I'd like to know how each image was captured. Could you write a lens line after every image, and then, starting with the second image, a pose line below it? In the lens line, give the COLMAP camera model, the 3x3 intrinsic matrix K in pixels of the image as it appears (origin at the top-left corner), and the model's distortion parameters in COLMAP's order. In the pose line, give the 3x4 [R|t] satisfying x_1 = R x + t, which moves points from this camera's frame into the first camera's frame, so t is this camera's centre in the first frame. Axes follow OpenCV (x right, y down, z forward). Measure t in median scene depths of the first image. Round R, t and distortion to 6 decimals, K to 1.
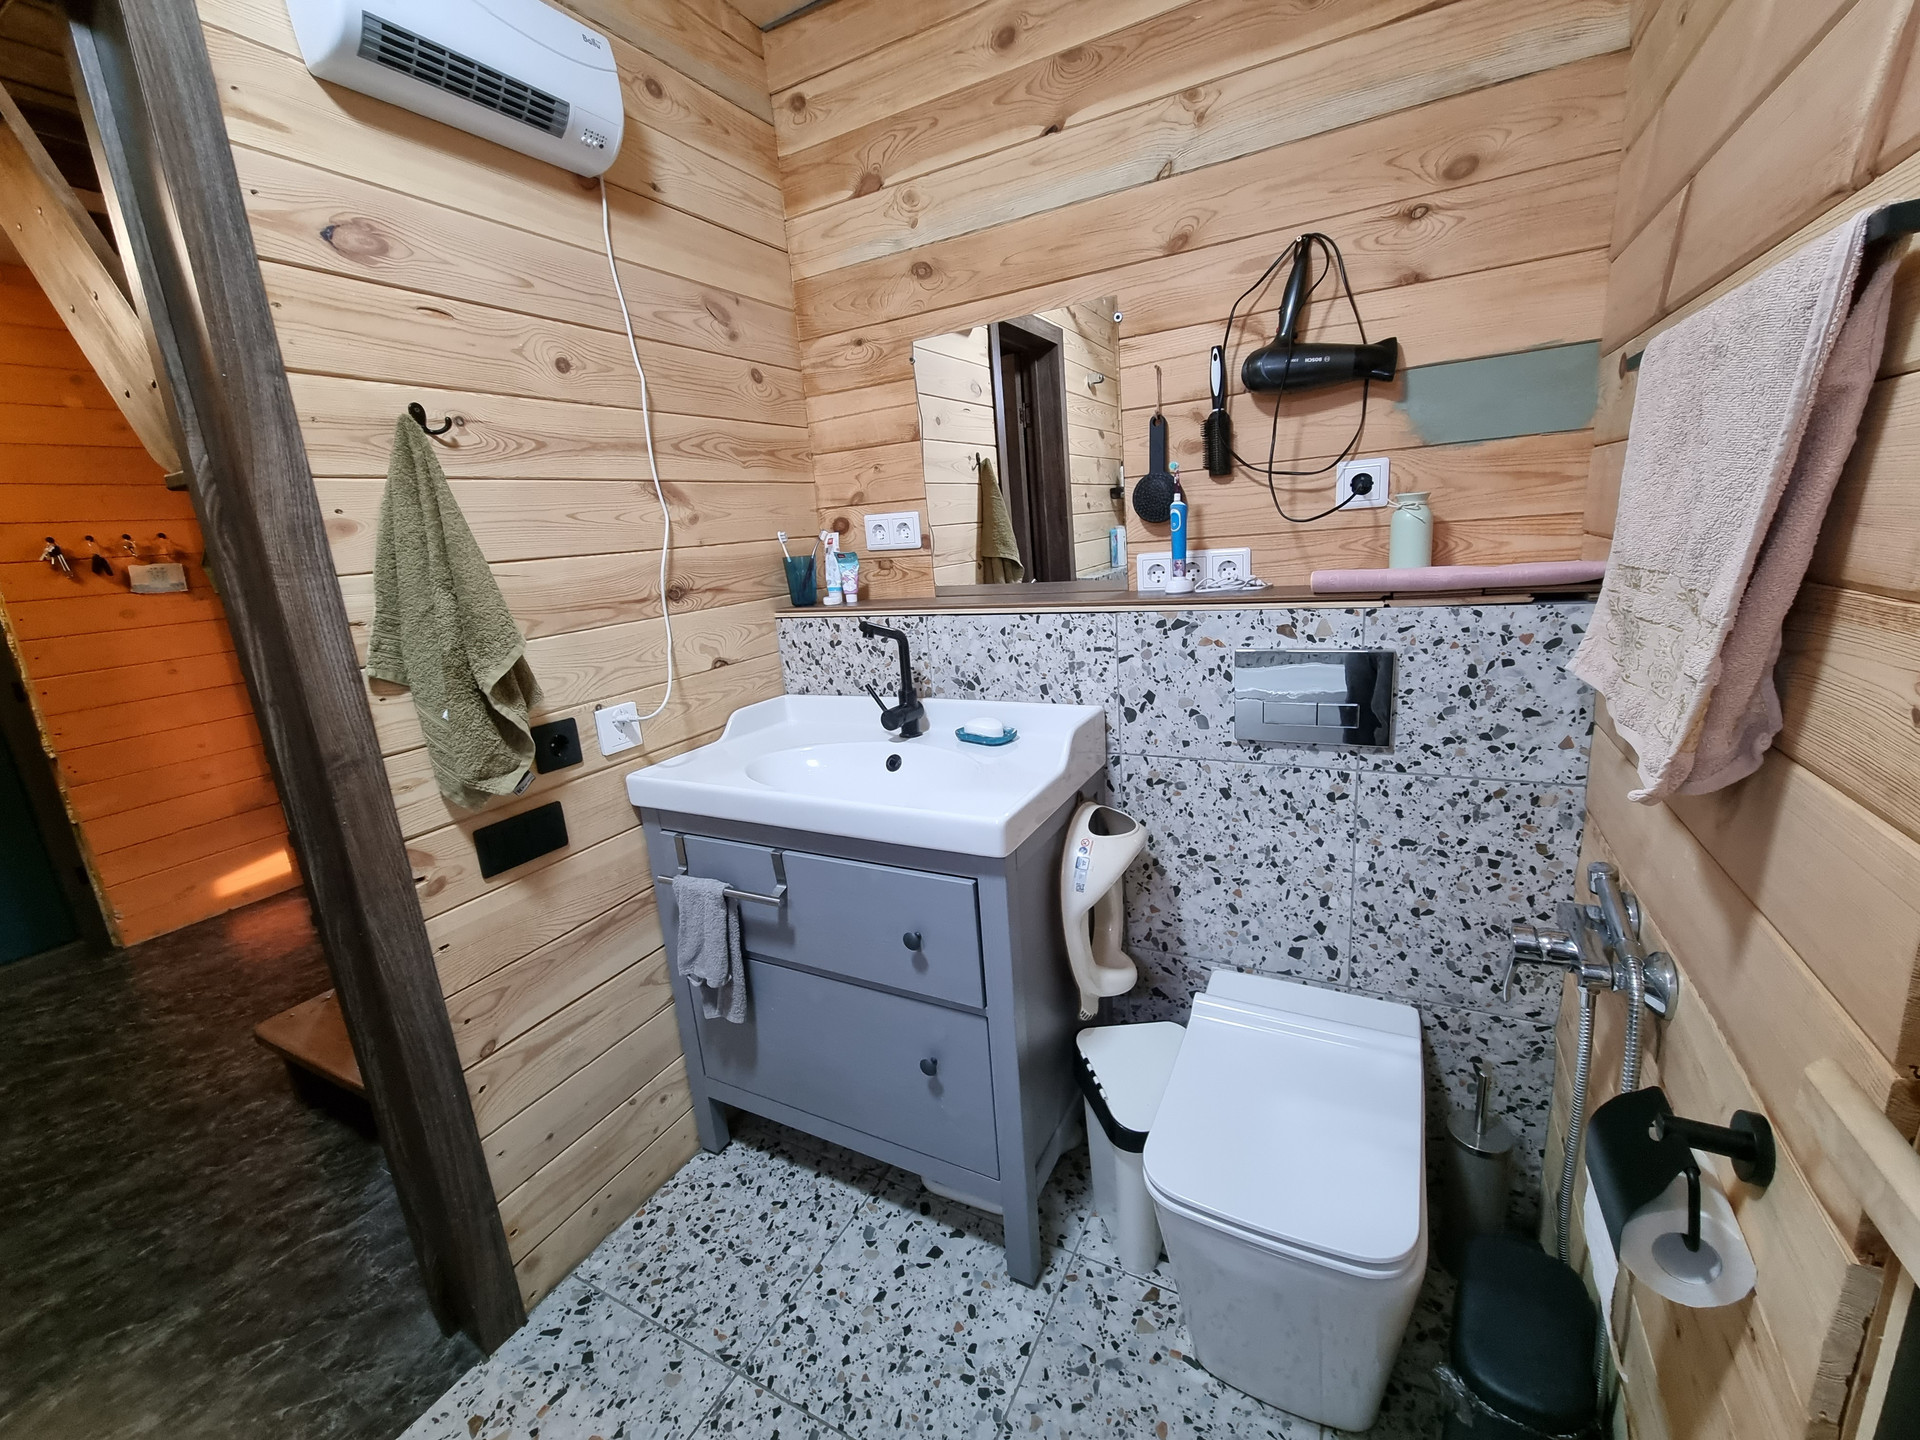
lens RADIAL K [[780.7, 0, 952.6], [0, 780.7, 719.1], [0, 0, 1]] dist [0.001182, -0.002005]
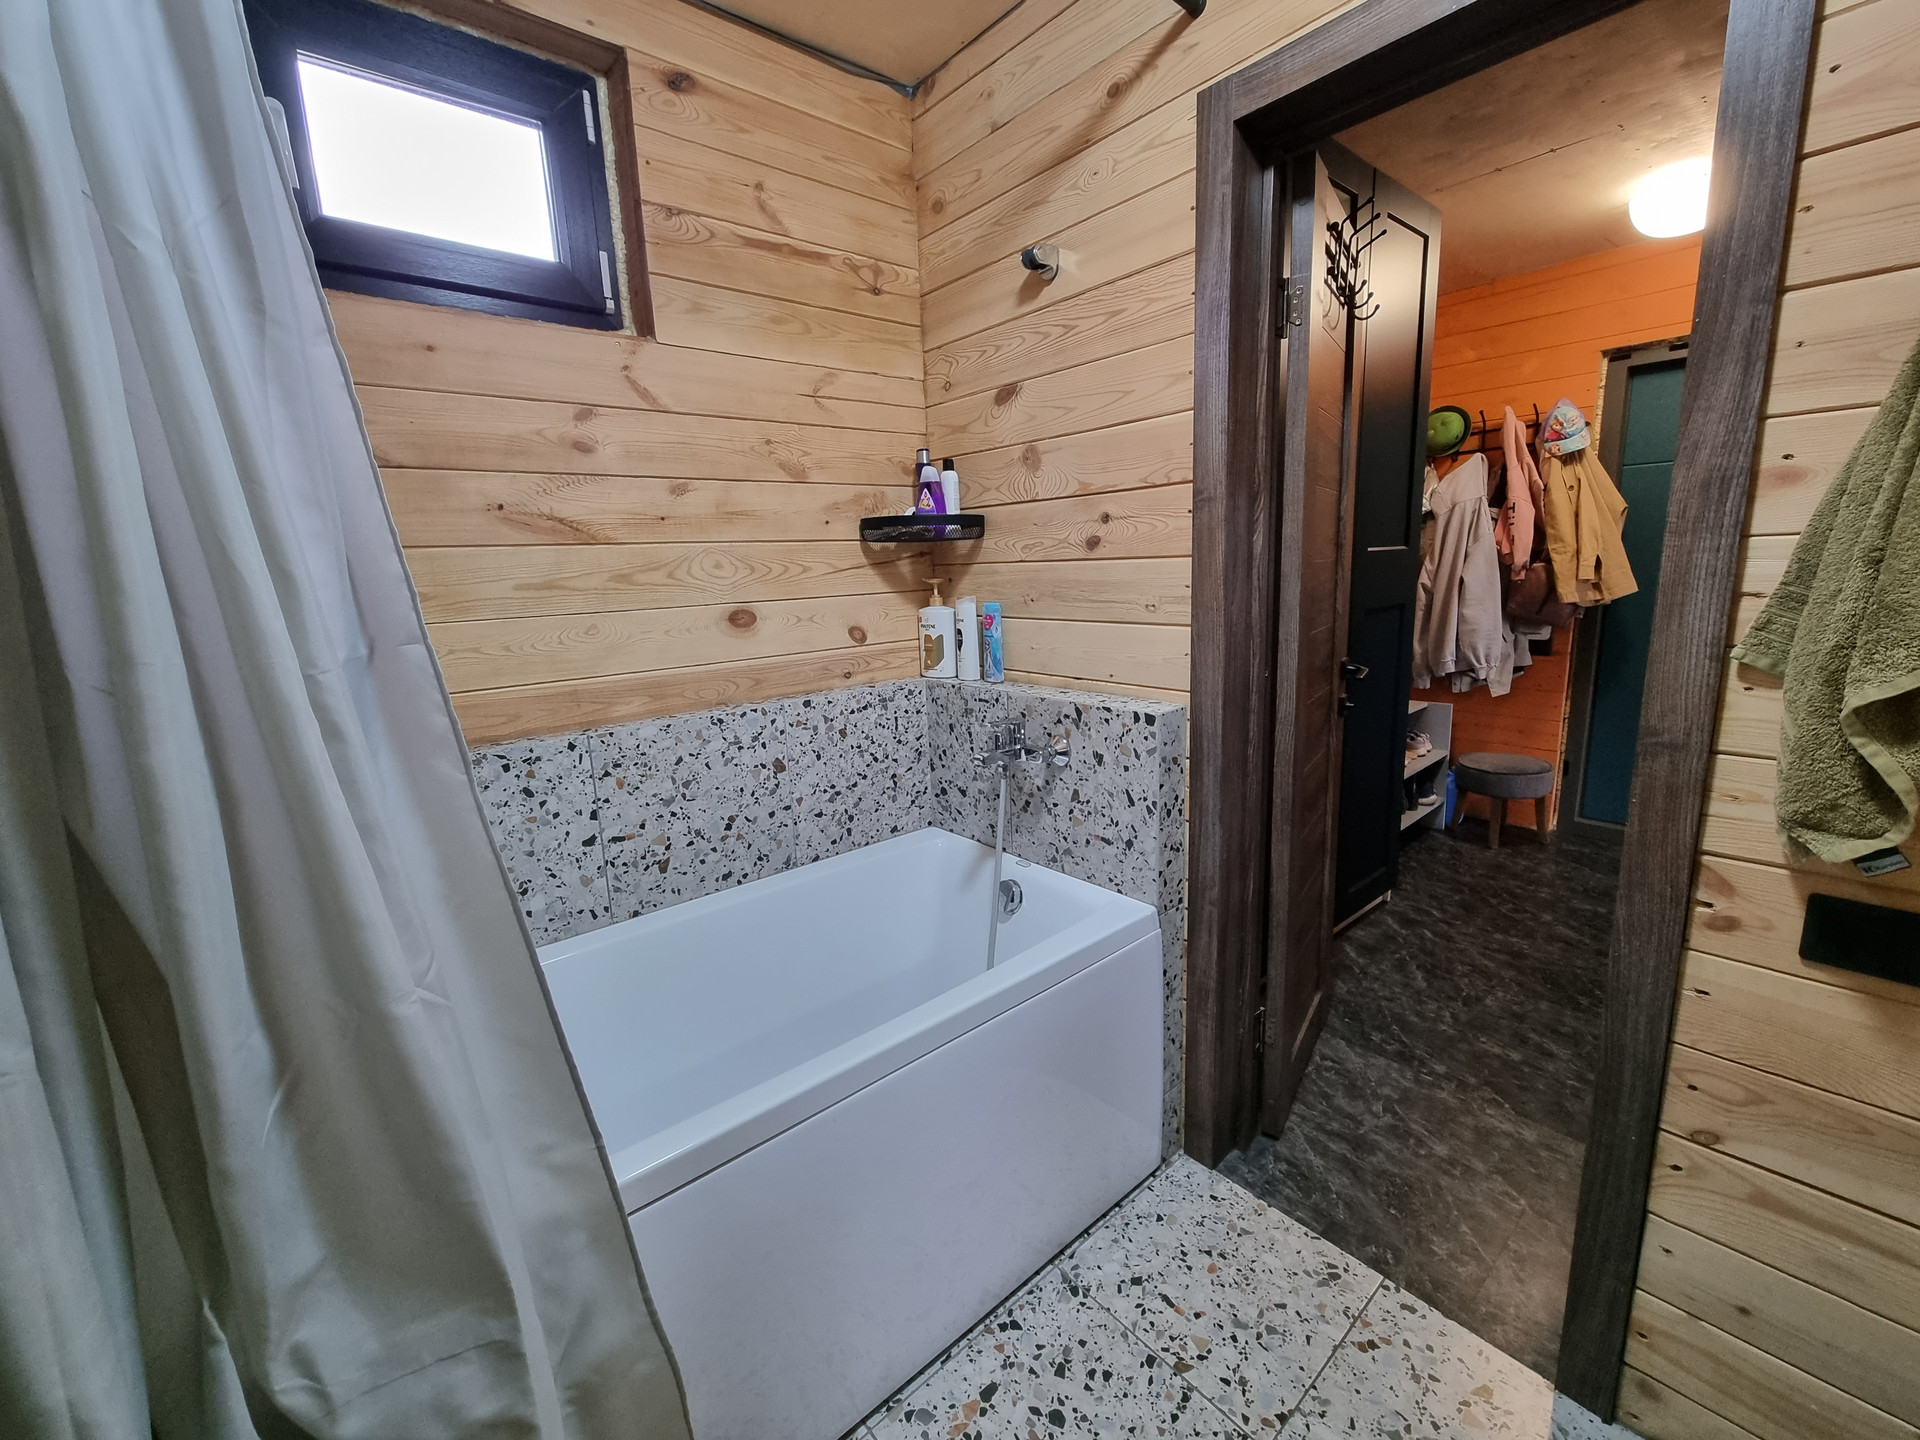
lens RADIAL K [[780.7, 0, 968.3], [0, 780.7, 717.3], [0, 0, 1]] dist [0.001182, -0.002005]
pose [[-0.352403, 0.271269, -0.895670, 0.277103], [-0.153571, 0.927331, 0.341281, -0.137587], [0.923162, 0.257817, -0.285135, 0.439055]]
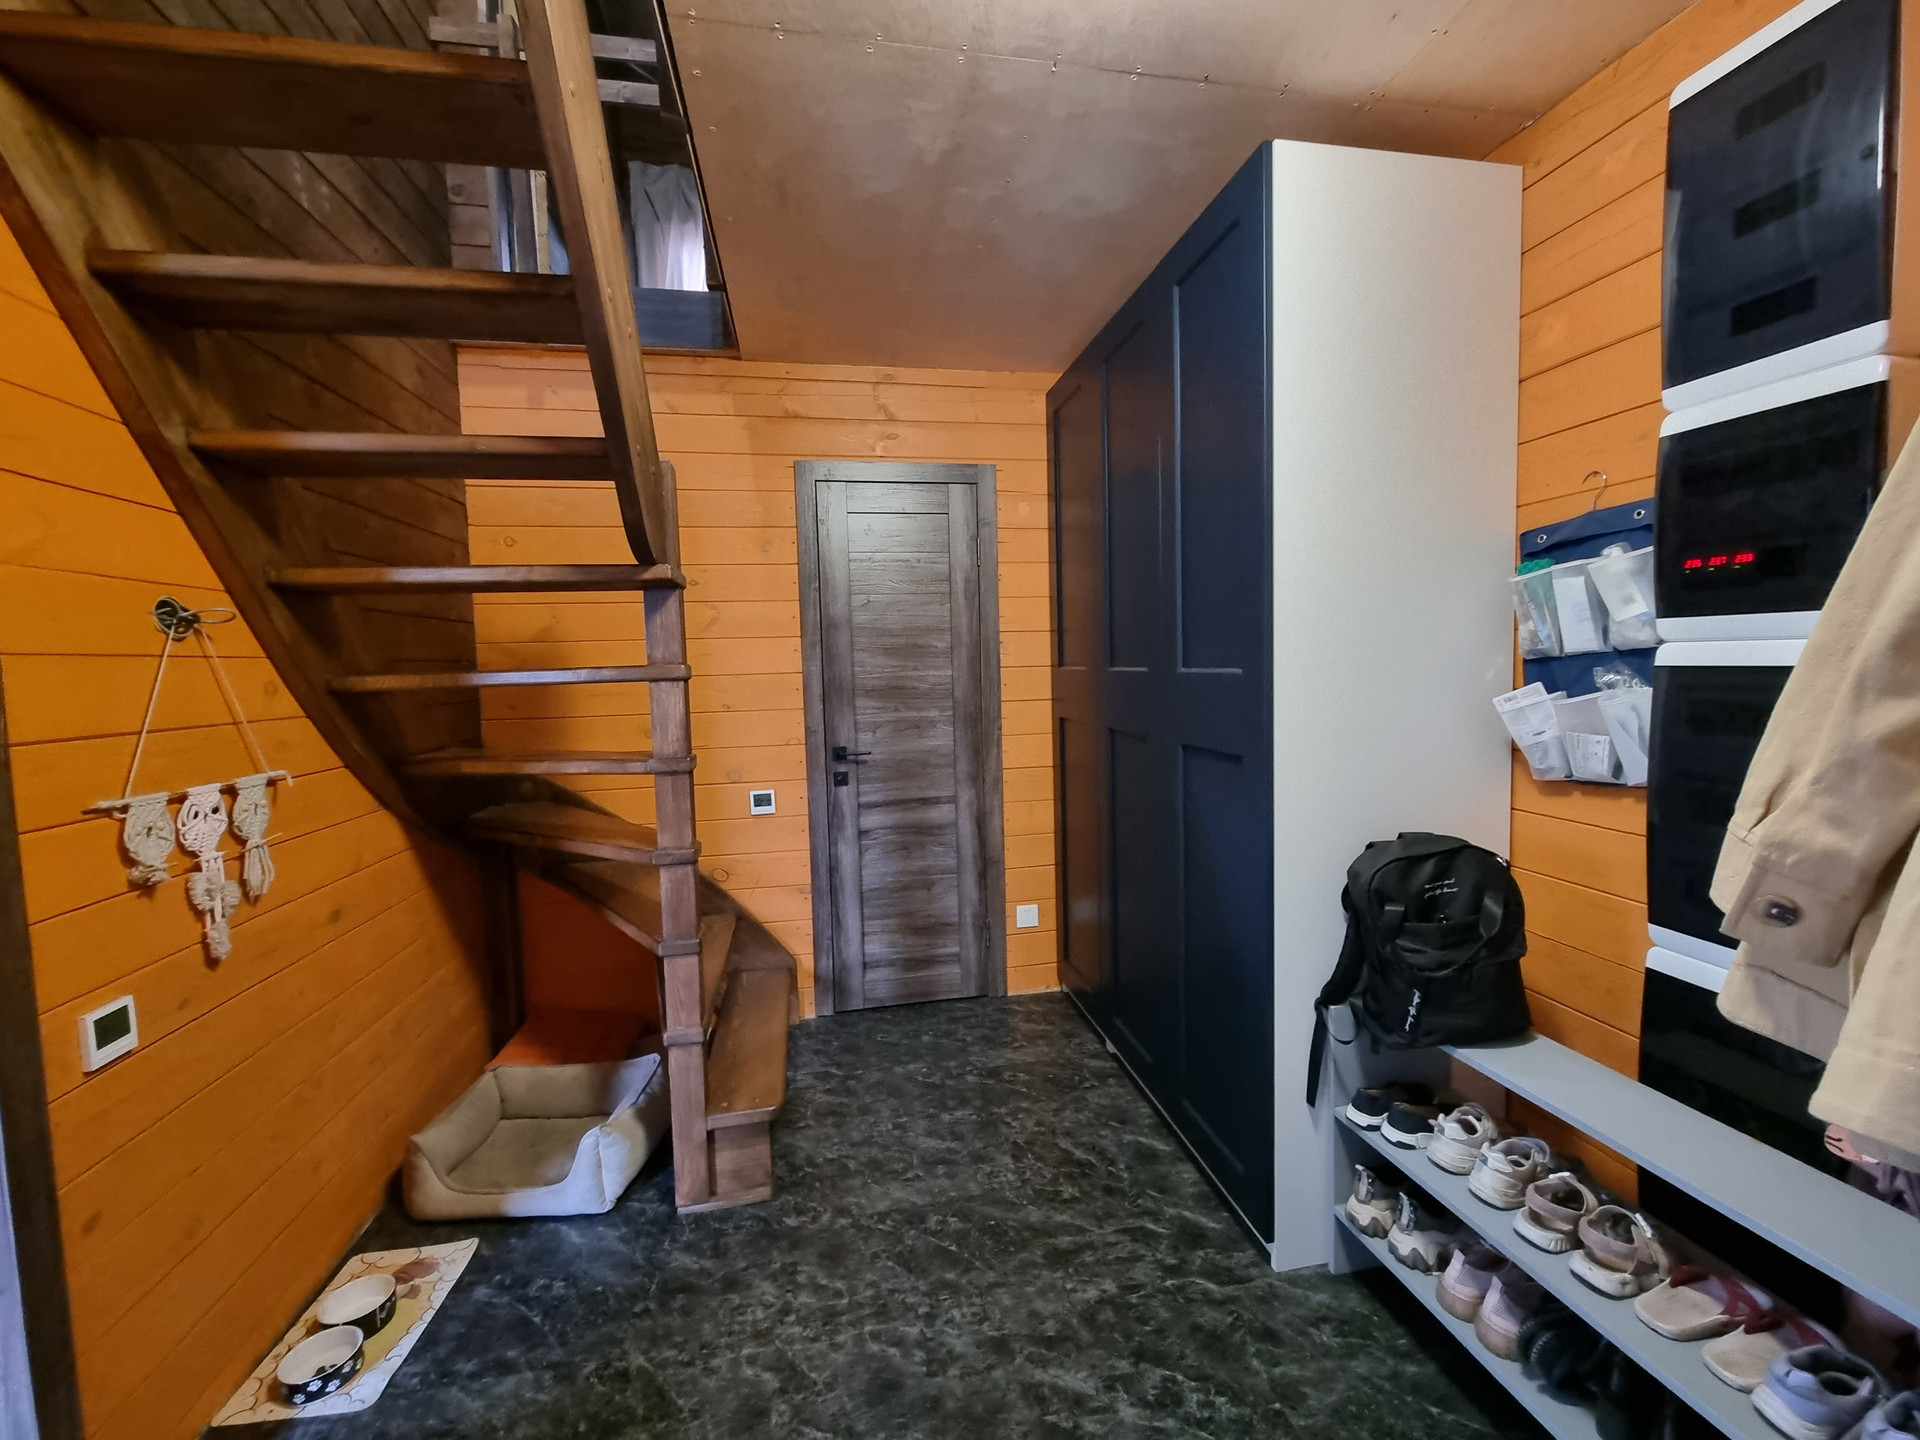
lens RADIAL K [[780.7, 0, 959.3], [0, 780.7, 719.1], [0, 0, 1]] dist [0.001182, -0.002005]
pose [[-0.623470, 0.040218, 0.780813, -2.917068], [0.246568, 0.957828, 0.147546, -0.267995], [-0.741950, 0.284514, -0.607093, 2.054052]]
